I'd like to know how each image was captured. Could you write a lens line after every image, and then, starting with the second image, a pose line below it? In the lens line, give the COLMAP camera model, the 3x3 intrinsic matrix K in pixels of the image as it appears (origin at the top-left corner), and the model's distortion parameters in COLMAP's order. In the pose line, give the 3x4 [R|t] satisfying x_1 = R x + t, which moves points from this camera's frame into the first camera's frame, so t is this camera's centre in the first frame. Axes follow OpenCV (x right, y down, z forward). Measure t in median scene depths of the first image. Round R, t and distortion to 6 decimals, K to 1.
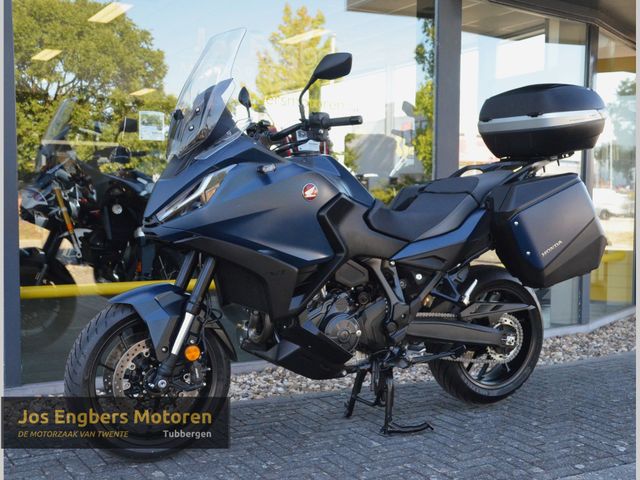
lens RADIAL K [[853.0, 0, 319.4], [0, 853.0, 259.5], [0, 0, 1]] dist [0.022121, 0.000000]
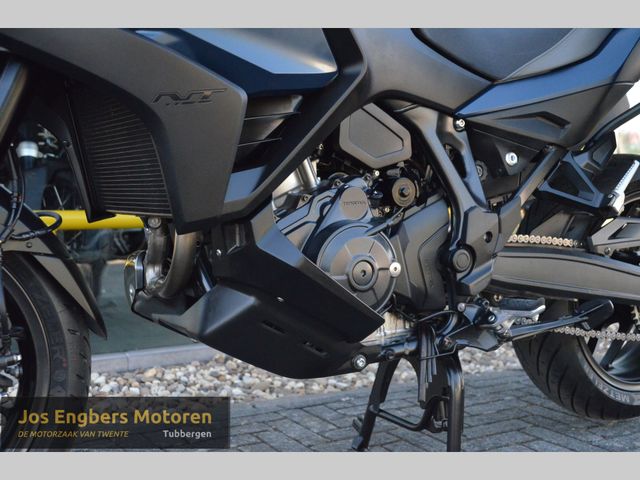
lens RADIAL K [[818.5, 0, 331.1], [0, 818.5, 248.0], [0, 0, 1]] dist [0.084840, 0.000000]
pose [[0.999318, -0.007134, 0.036240, -0.000957], [0.007315, 0.999961, -0.004866, 0.073723], [-0.036204, 0.005127, 0.999331, 0.560409]]
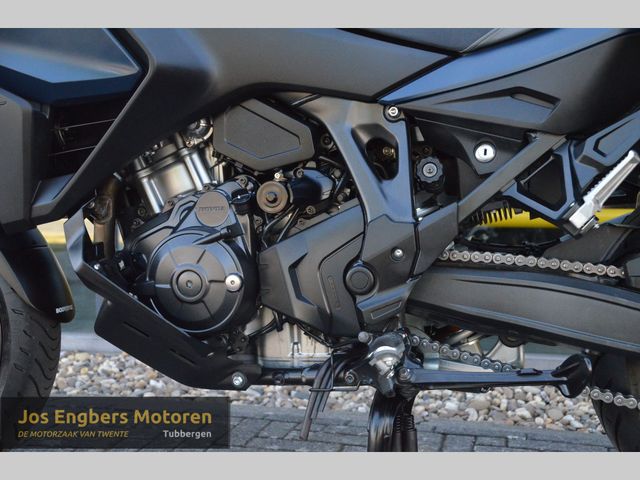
lens RADIAL K [[818.5, 0, 322.0], [0, 818.5, 247.4], [0, 0, 1]] dist [0.084840, 0.000000]
pose [[0.723376, 0.045504, -0.688953, 0.316789], [-0.044806, 0.998816, 0.018925, 0.058441], [0.688999, 0.017179, 0.724559, 0.720908]]
